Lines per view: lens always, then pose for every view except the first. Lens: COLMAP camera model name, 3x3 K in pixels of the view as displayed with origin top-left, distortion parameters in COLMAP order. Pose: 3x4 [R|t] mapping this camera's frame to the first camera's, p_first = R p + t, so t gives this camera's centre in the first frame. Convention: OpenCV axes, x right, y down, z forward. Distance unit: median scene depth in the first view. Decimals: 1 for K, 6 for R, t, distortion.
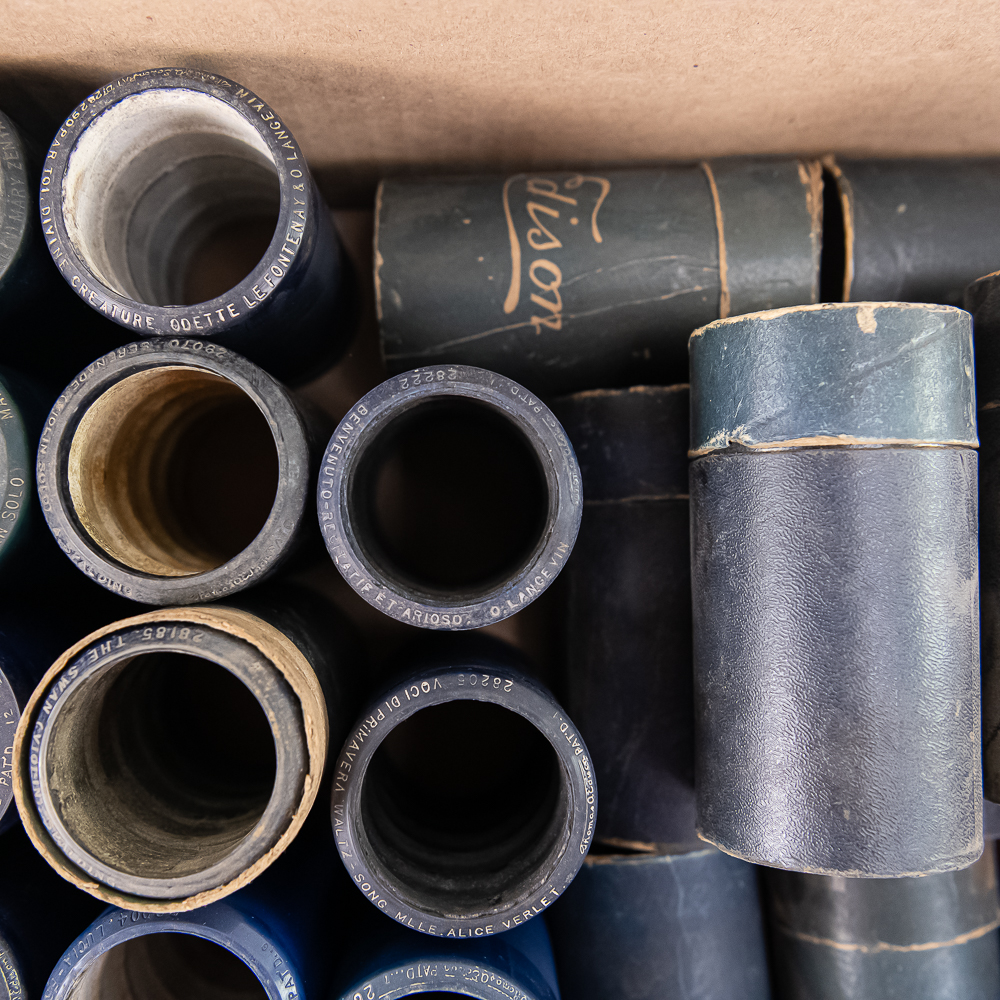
lens RADIAL K [[1099.4, 0, 500.9], [0, 1099.4, 505.4], [0, 0, 1]] dist [-0.003092, 0.018902]
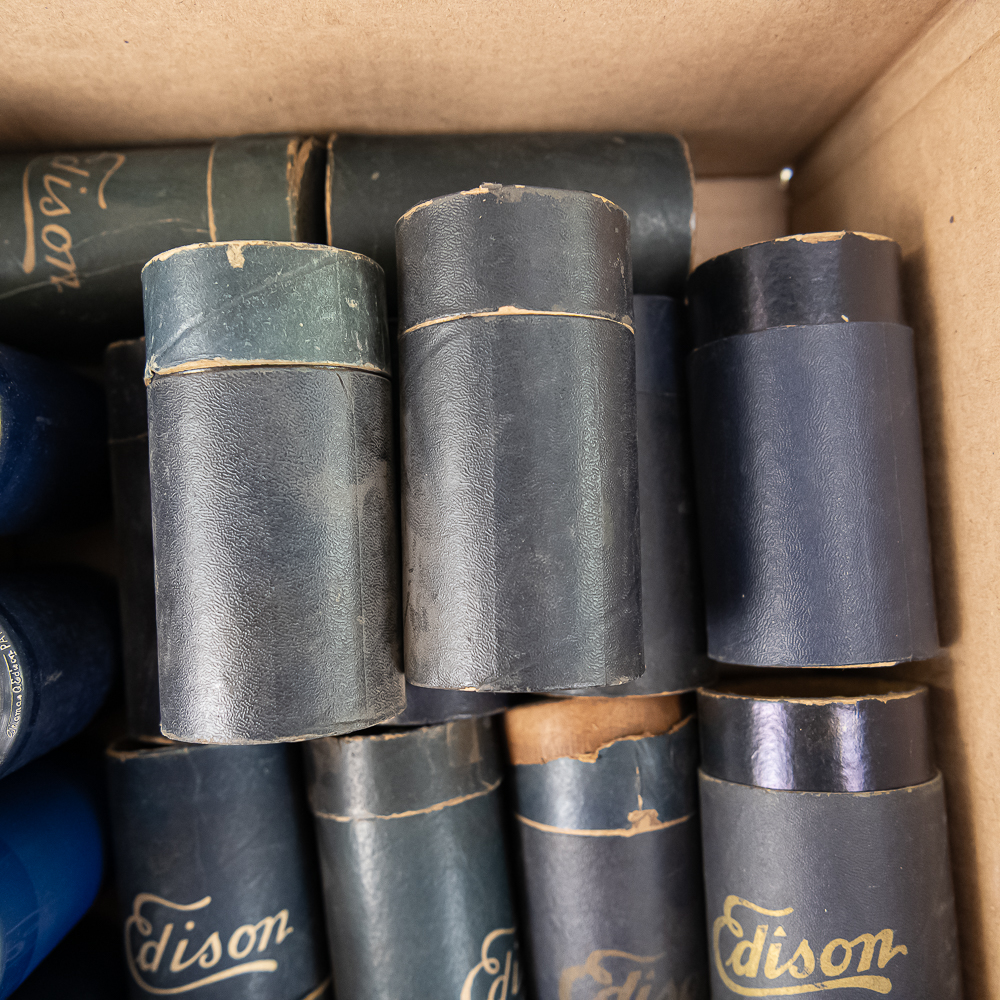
lens RADIAL K [[949.1, 0, 500.0], [0, 949.1, 500.0], [0, 0, 1]] dist [0.012888, 0.009079]
pose [[0.998074, -0.033717, 0.052063, 0.532454], [0.033812, 0.999428, -0.000951, 0.092056], [-0.052002, 0.002710, 0.998643, 0.000164]]
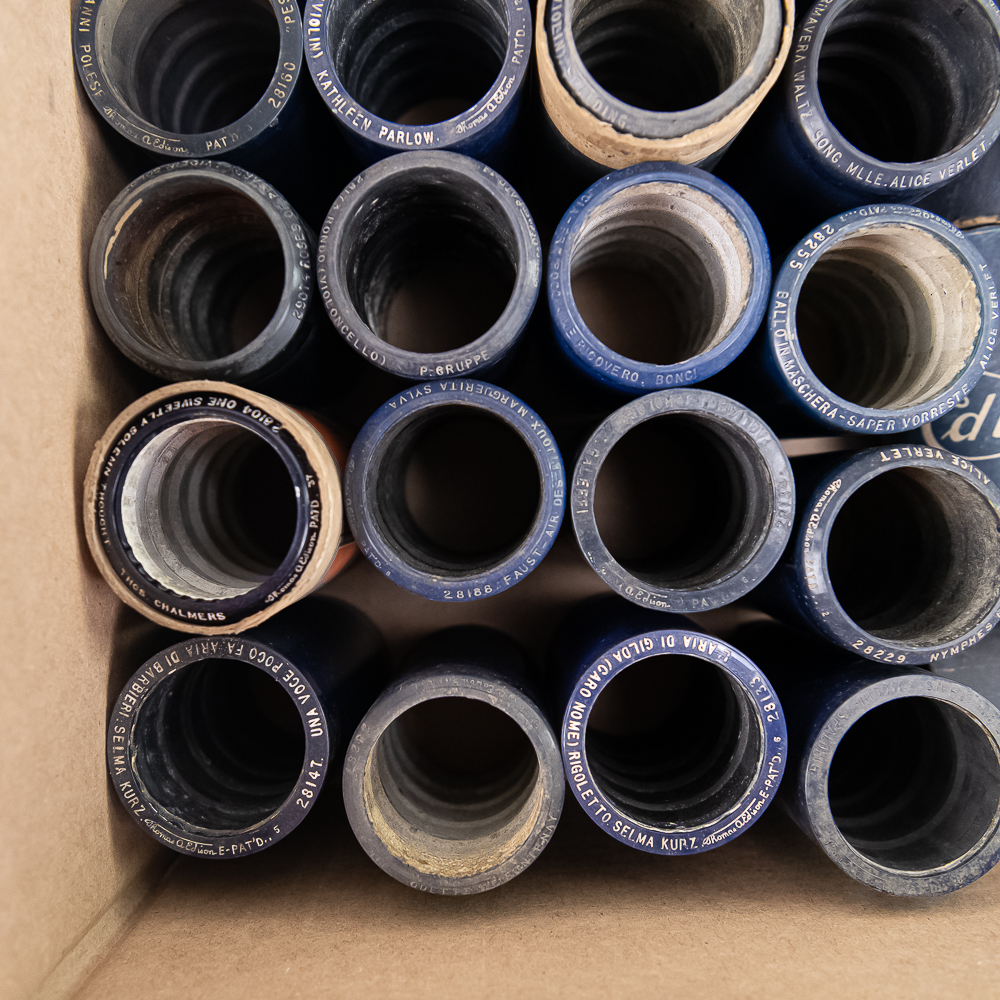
lens RADIAL K [[957.5, 0, 499.9], [0, 957.5, 505.2], [0, 0, 1]] dist [0.006913, 0.002499]
pose [[0.999061, -0.021659, -0.037534, -0.435336], [0.024408, 0.996929, 0.074416, 0.643966], [0.035807, -0.075262, 0.996521, -0.068353]]
